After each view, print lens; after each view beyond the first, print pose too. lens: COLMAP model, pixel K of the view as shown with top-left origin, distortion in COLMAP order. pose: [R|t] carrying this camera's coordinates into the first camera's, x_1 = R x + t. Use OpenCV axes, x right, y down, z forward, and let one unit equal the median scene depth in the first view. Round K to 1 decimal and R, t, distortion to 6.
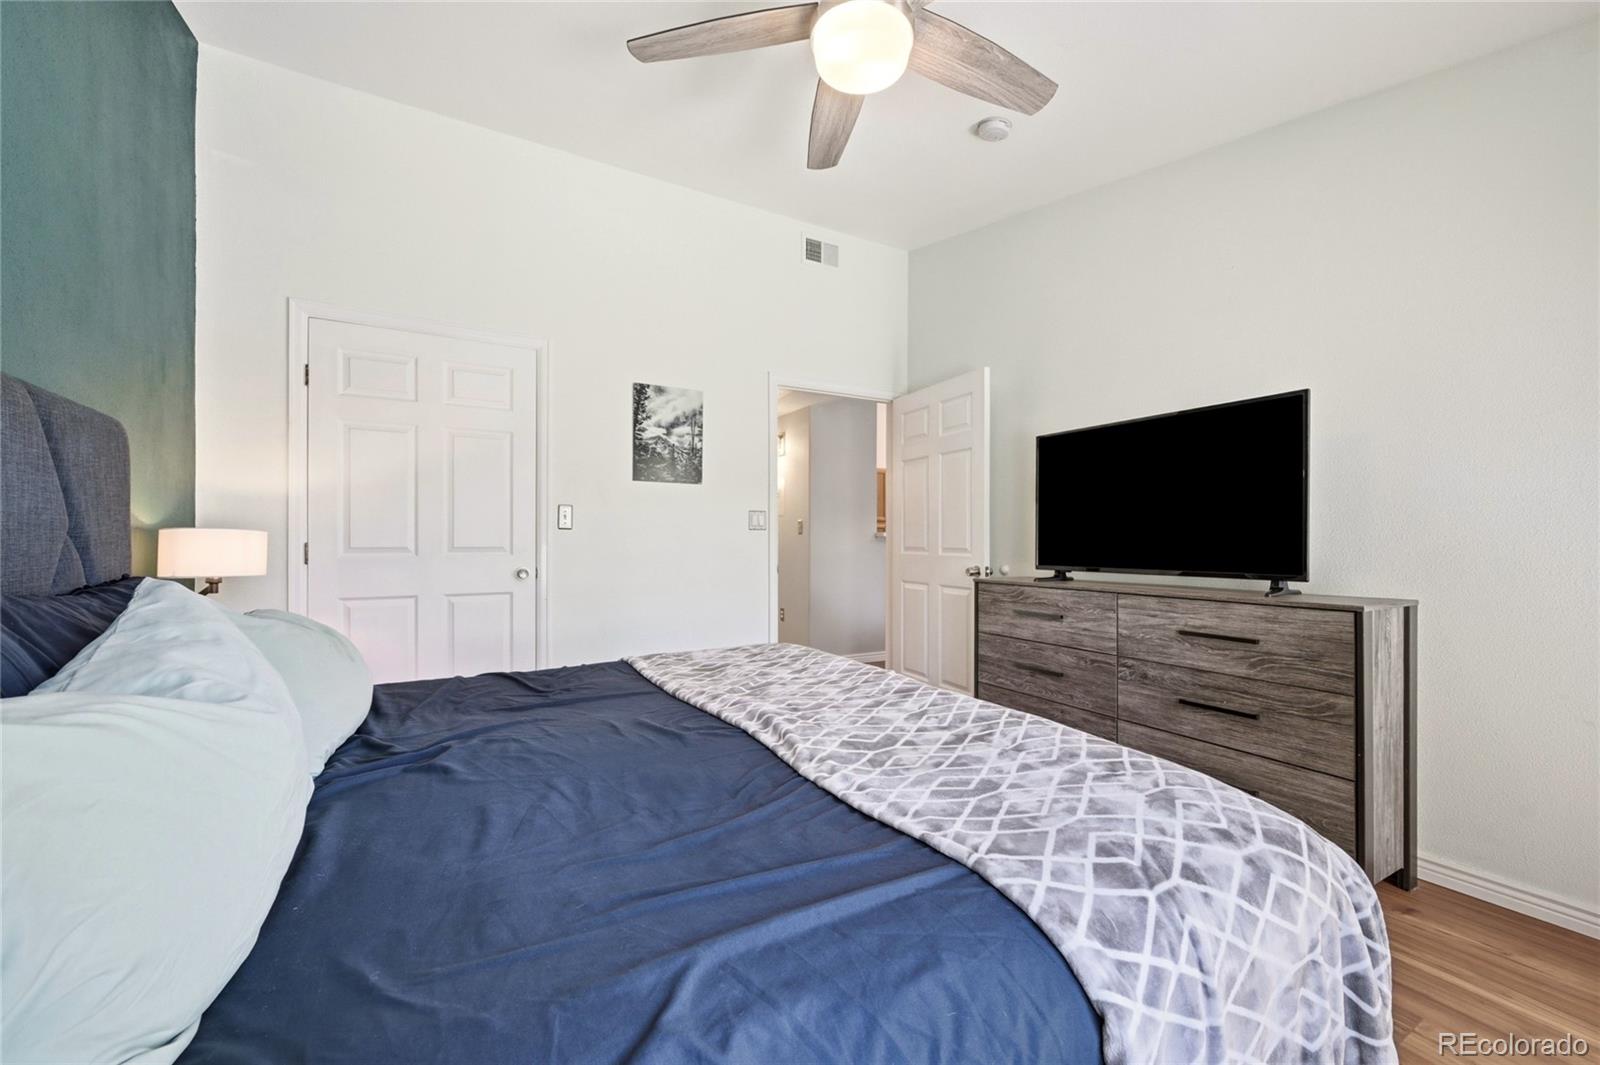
lens RADIAL K [[636.5, 0, 799.7], [0, 636.5, 538.3], [0, 0, 1]] dist [0.004116, 0.000357]
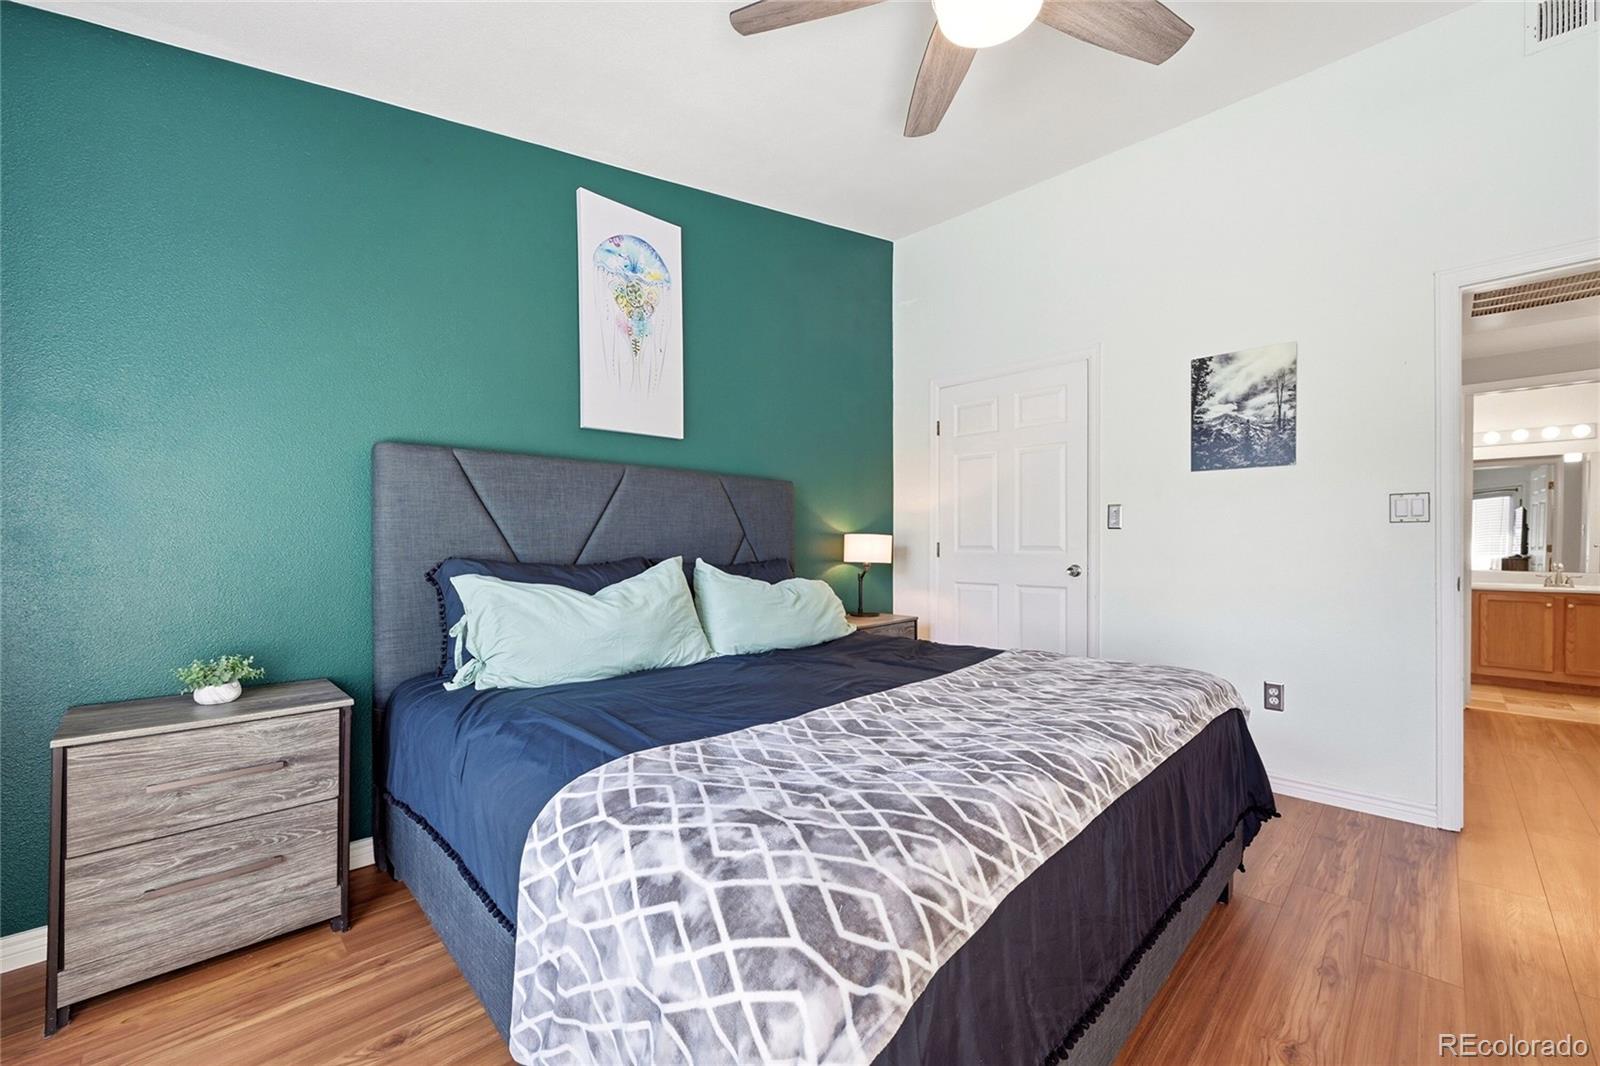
lens RADIAL K [[636.5, 0, 800.6], [0, 636.5, 537.3], [0, 0, 1]] dist [0.004116, 0.000357]
pose [[0.253354, -0.009152, -0.967330, 0.448725], [0.004726, 0.999955, -0.008223, 0.004521], [0.967362, -0.002488, 0.253386, 0.254248]]
